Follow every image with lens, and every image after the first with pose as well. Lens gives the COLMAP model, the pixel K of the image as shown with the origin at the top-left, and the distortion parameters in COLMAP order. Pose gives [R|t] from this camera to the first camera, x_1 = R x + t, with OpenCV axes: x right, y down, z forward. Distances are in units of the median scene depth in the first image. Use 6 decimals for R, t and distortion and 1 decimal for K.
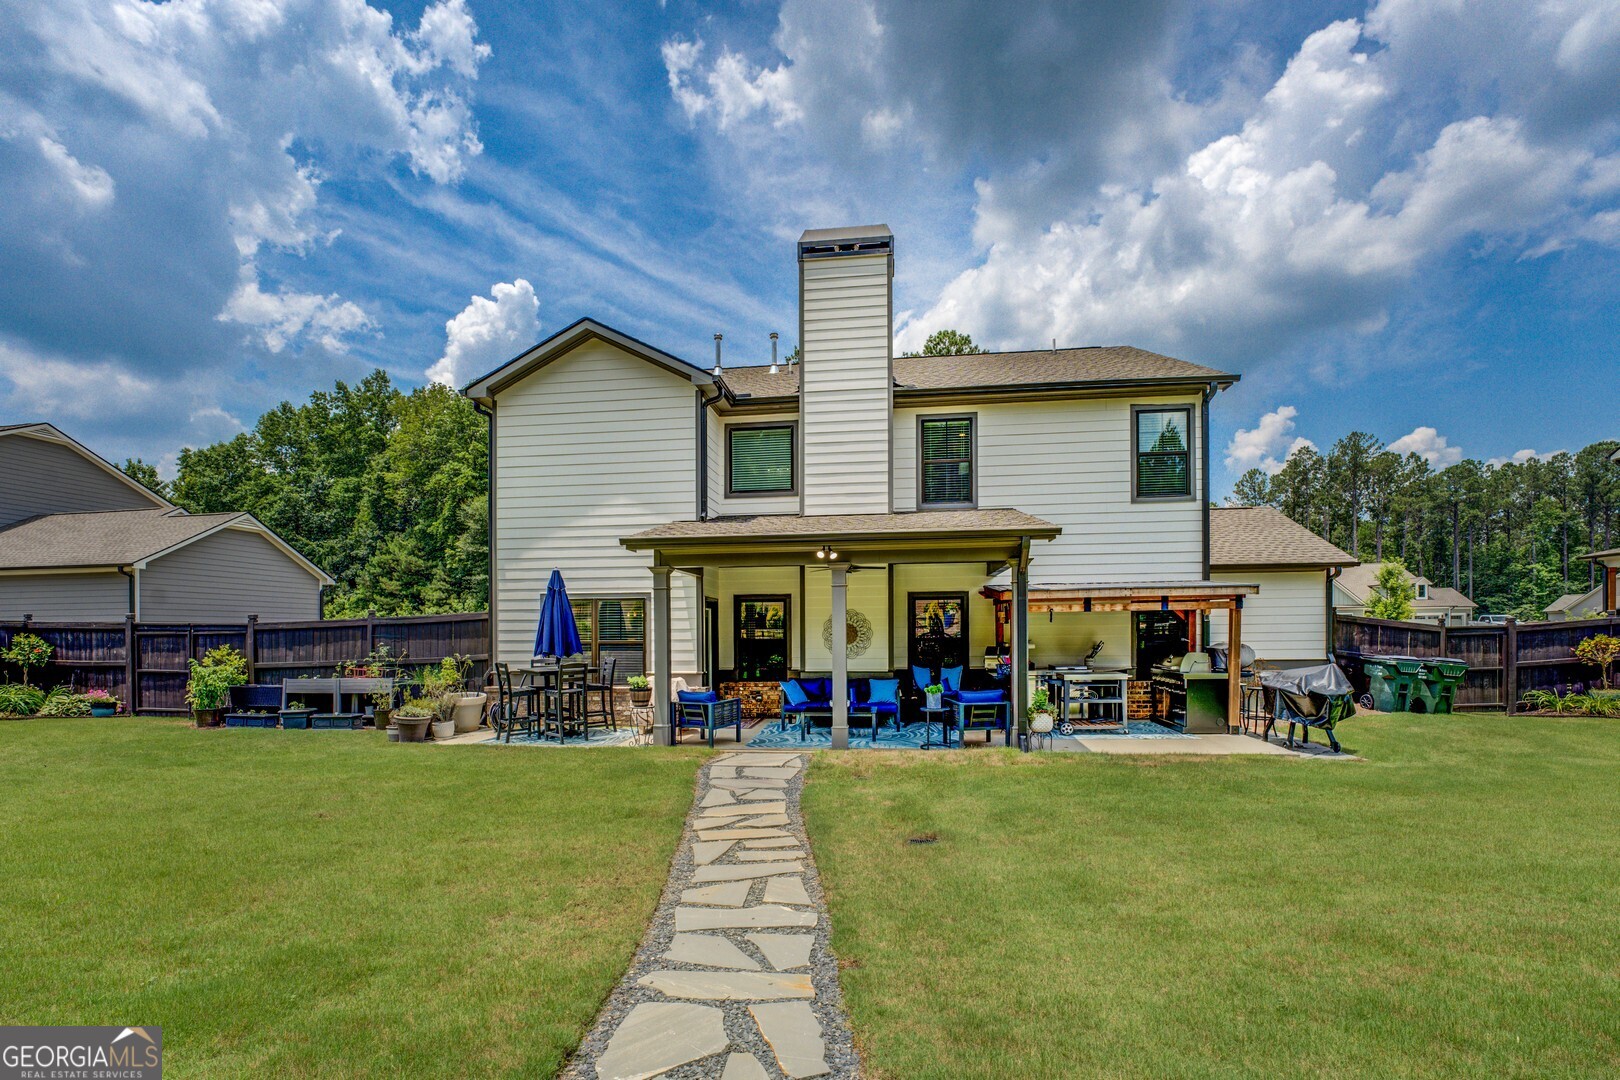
lens RADIAL K [[698.0, 0, 818.8], [0, 698.0, 642.1], [0, 0, 1]] dist [-0.026025, 0.000497]
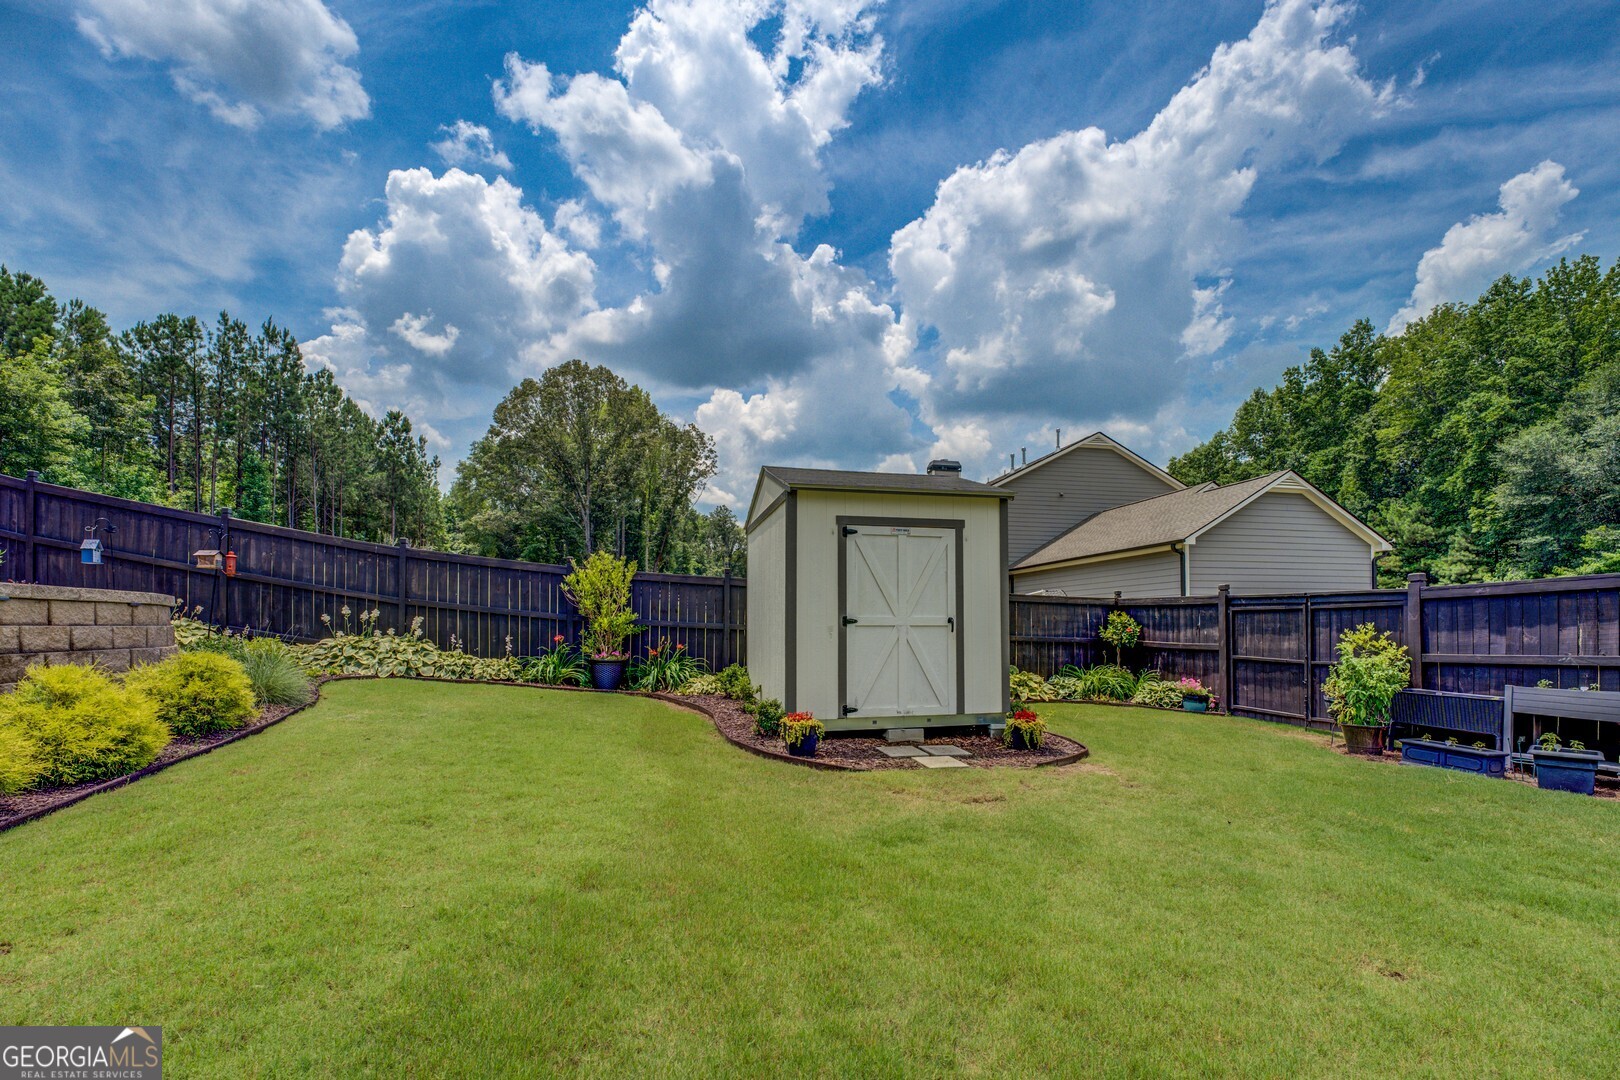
lens RADIAL K [[675.4, 0, 813.7], [0, 675.4, 605.7], [0, 0, 1]] dist [-0.042090, 0.007416]
pose [[0.343549, -0.021425, -0.938890, -0.464040], [-0.013002, 0.999535, -0.027567, 0.010932], [0.939045, 0.021678, 0.343111, 0.295768]]
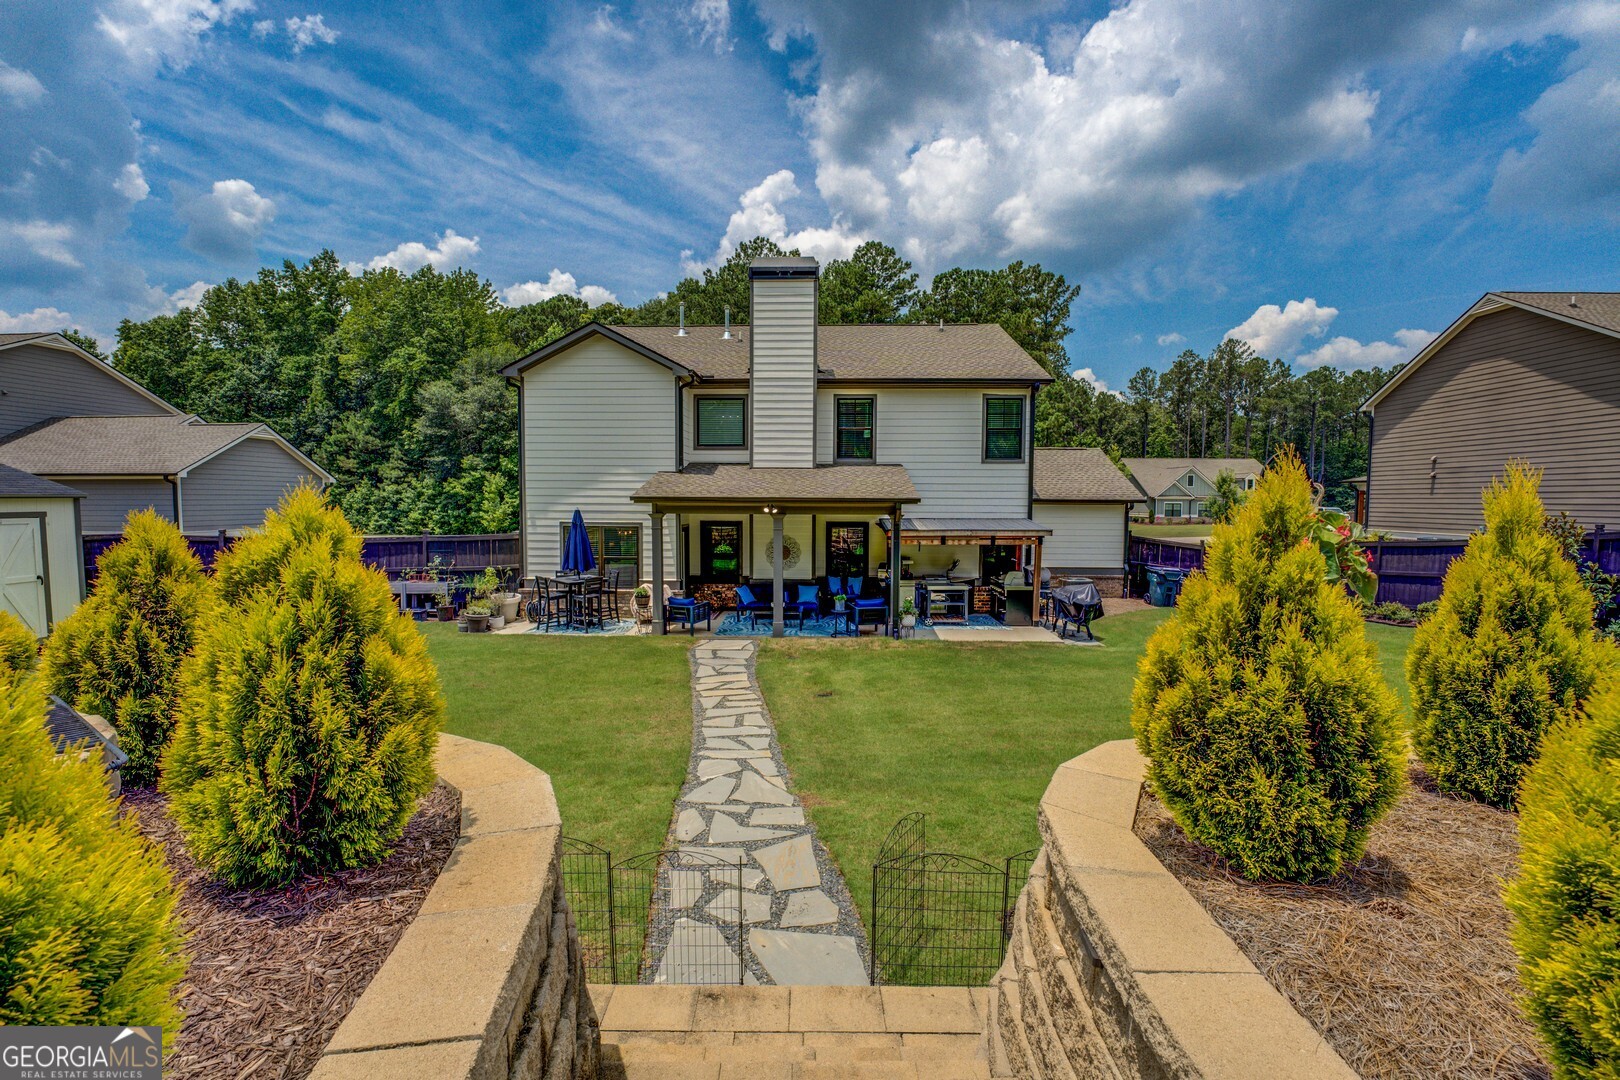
lens RADIAL K [[679.2, 0, 807.9], [0, 679.2, 549.0], [0, 0, 1]] dist [-0.021709, -0.000374]
pose [[0.996603, 0.007119, 0.082053, -0.020472], [-0.012160, 0.998057, 0.061102, -0.096590], [-0.081459, -0.061892, 0.994753, -0.348334]]
